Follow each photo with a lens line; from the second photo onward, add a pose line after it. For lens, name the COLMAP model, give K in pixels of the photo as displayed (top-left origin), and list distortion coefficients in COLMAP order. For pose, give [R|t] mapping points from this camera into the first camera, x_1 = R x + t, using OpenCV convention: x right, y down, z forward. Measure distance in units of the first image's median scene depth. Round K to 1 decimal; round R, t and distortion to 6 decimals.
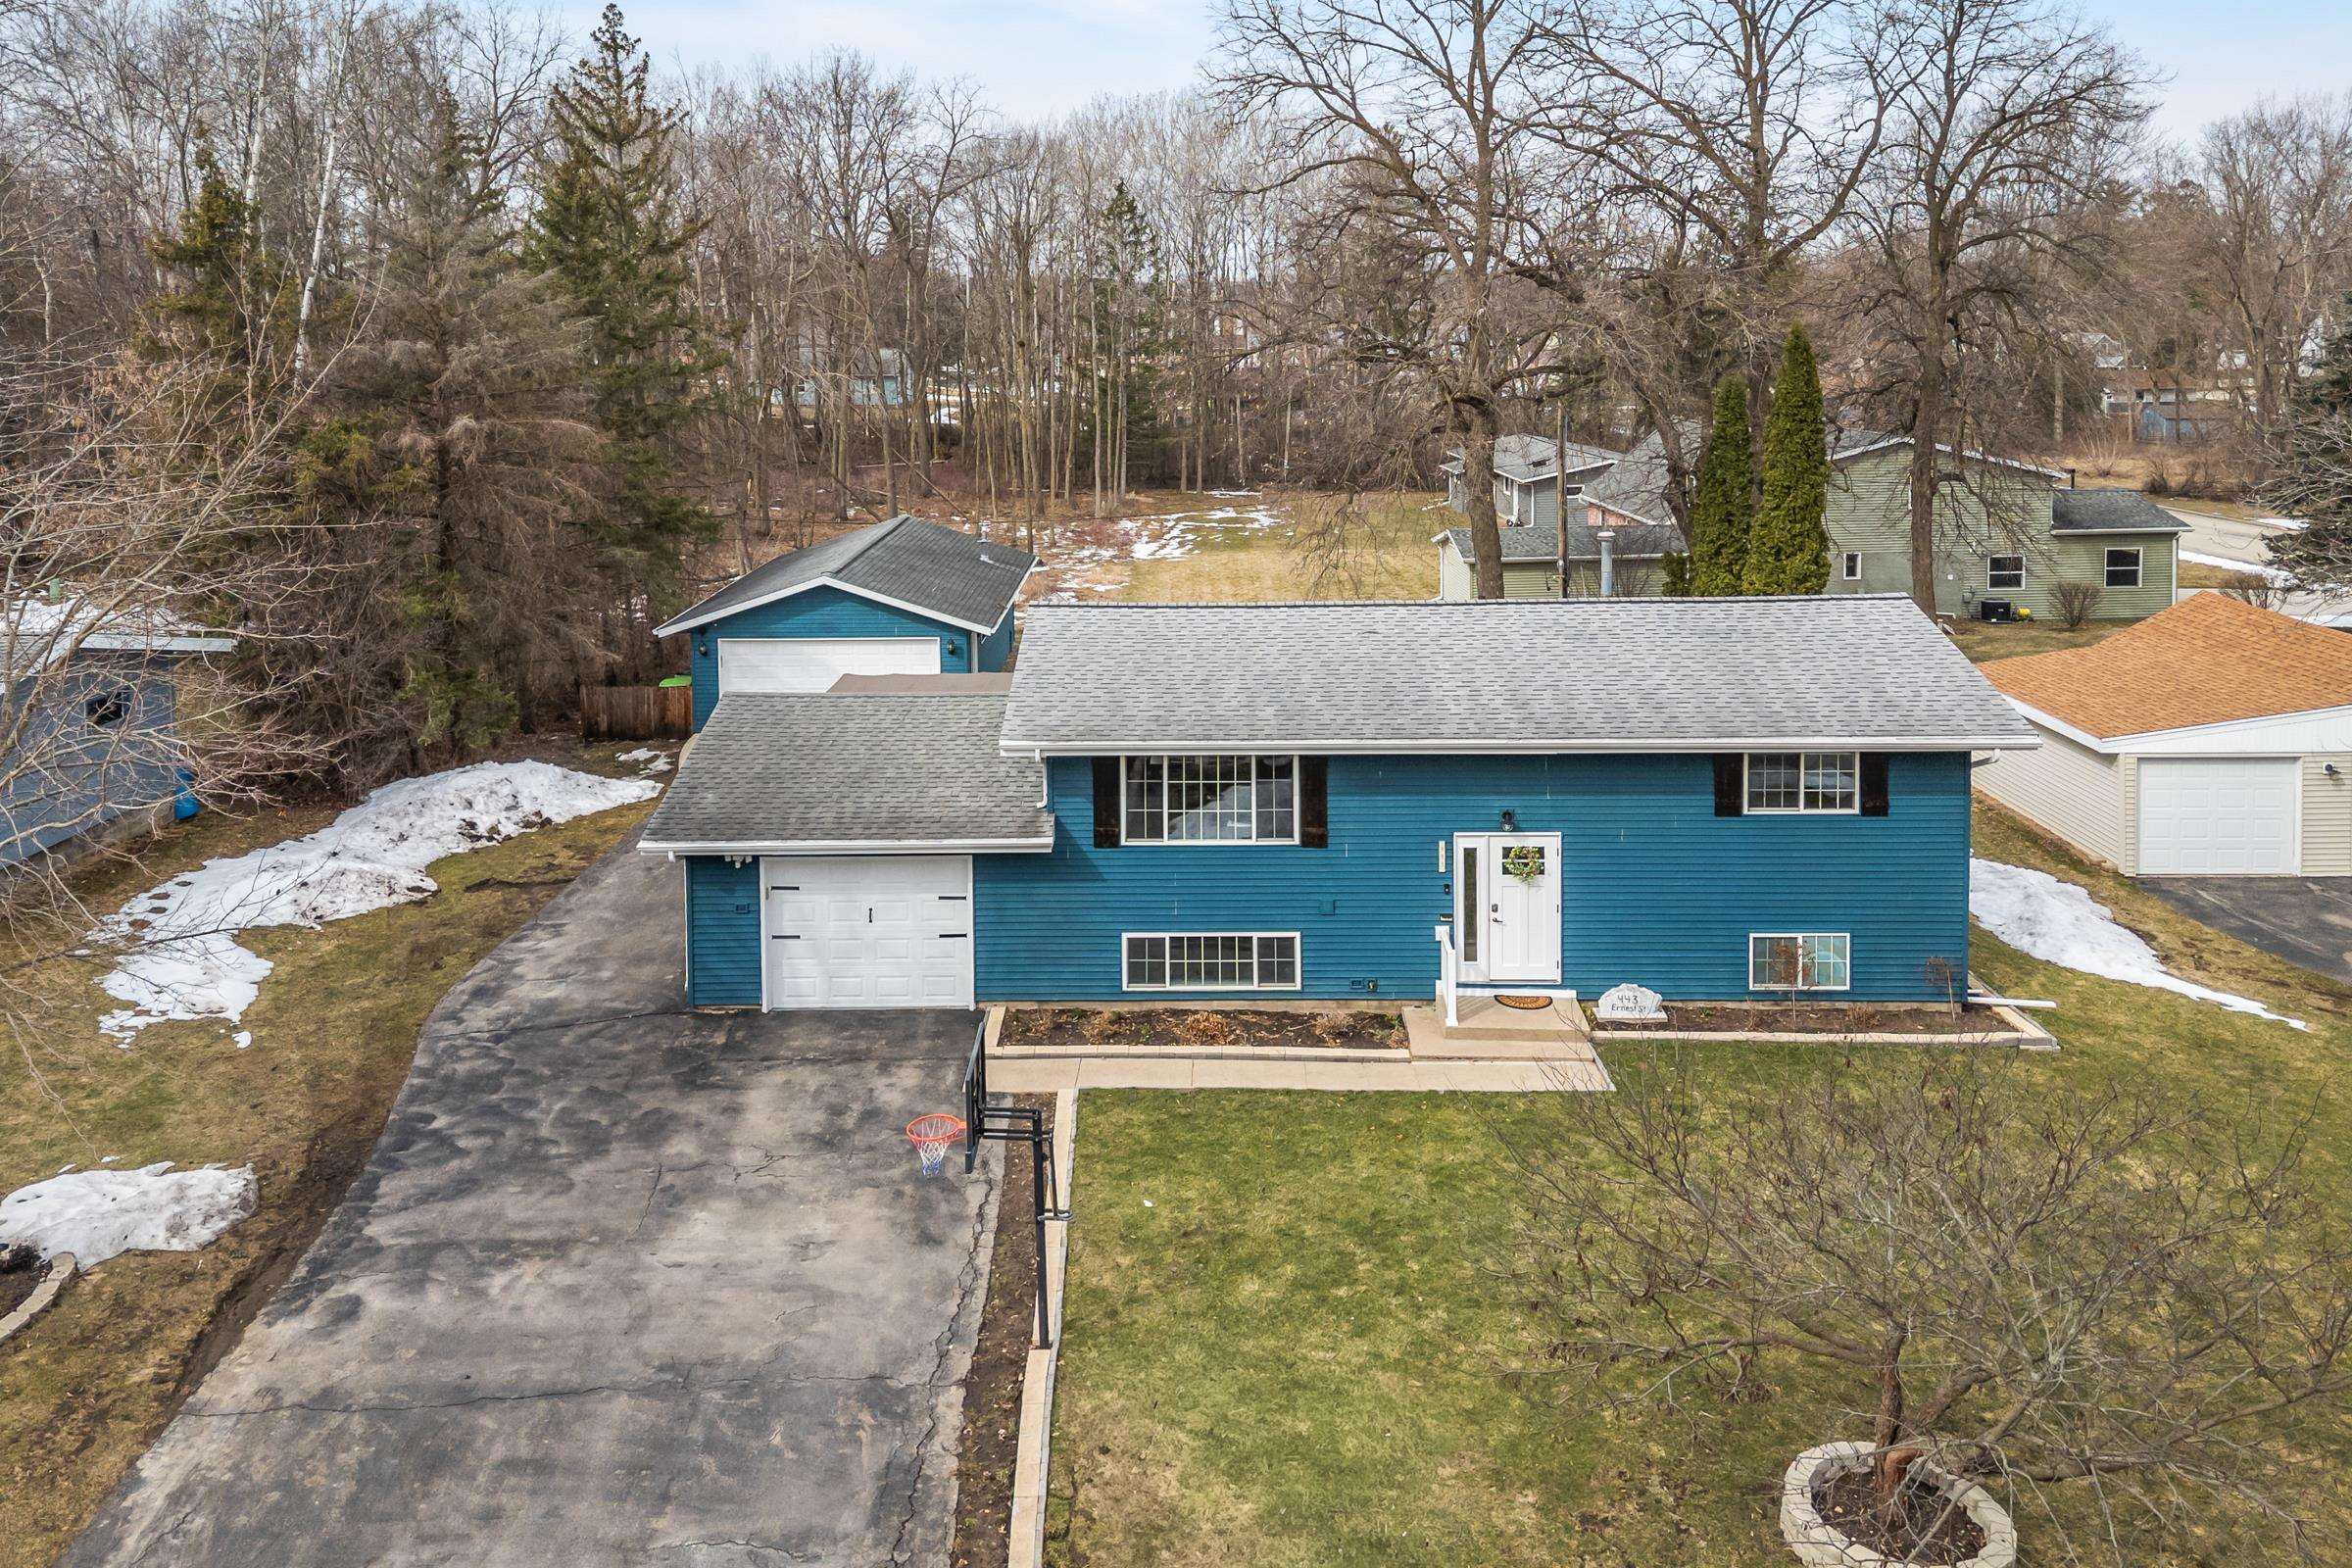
lens RADIAL K [[1537.3, 0, 1176.0], [0, 1537.3, 784.0], [0, 0, 1]] dist [0.050577, -0.043098]
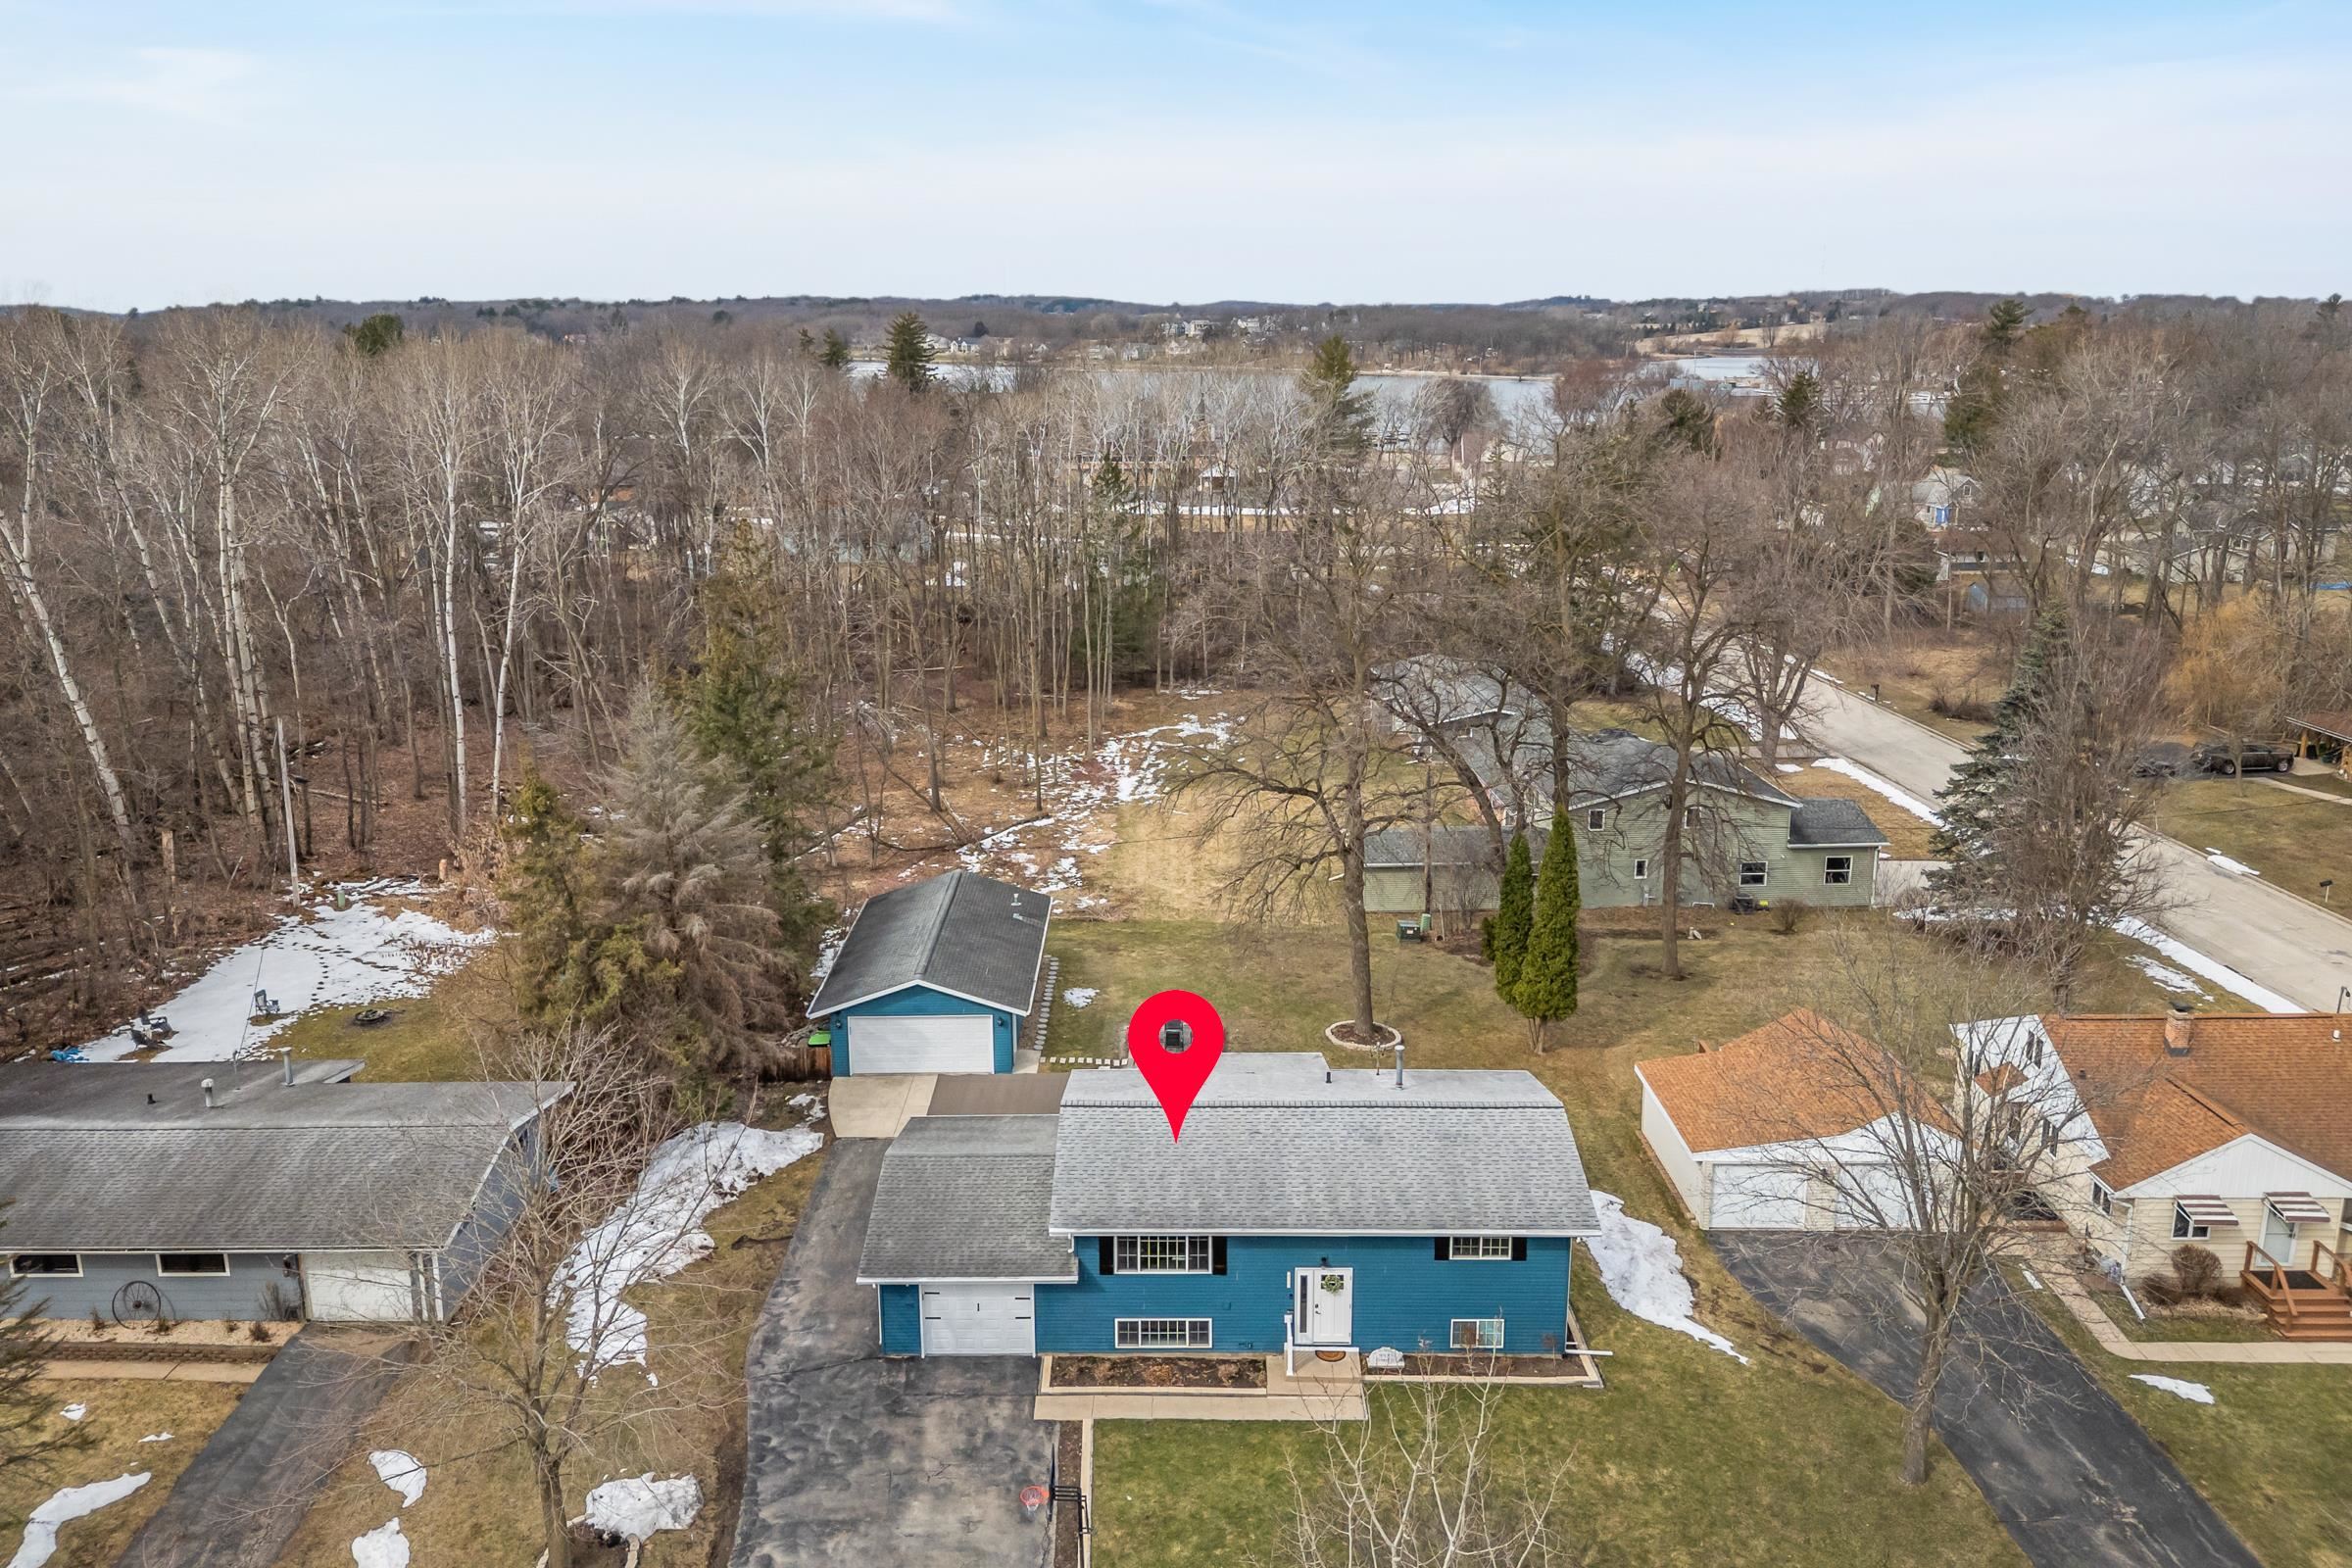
lens RADIAL K [[1756.8, 0, 1176.0], [0, 1756.8, 784.0], [0, 0, 1]] dist [0.021894, -0.004104]
pose [[0.999972, 0.001752, 0.007333, 0.021897], [-0.002948, 0.986035, 0.166510, -0.914504], [-0.006939, -0.166527, 0.986013, -1.008375]]
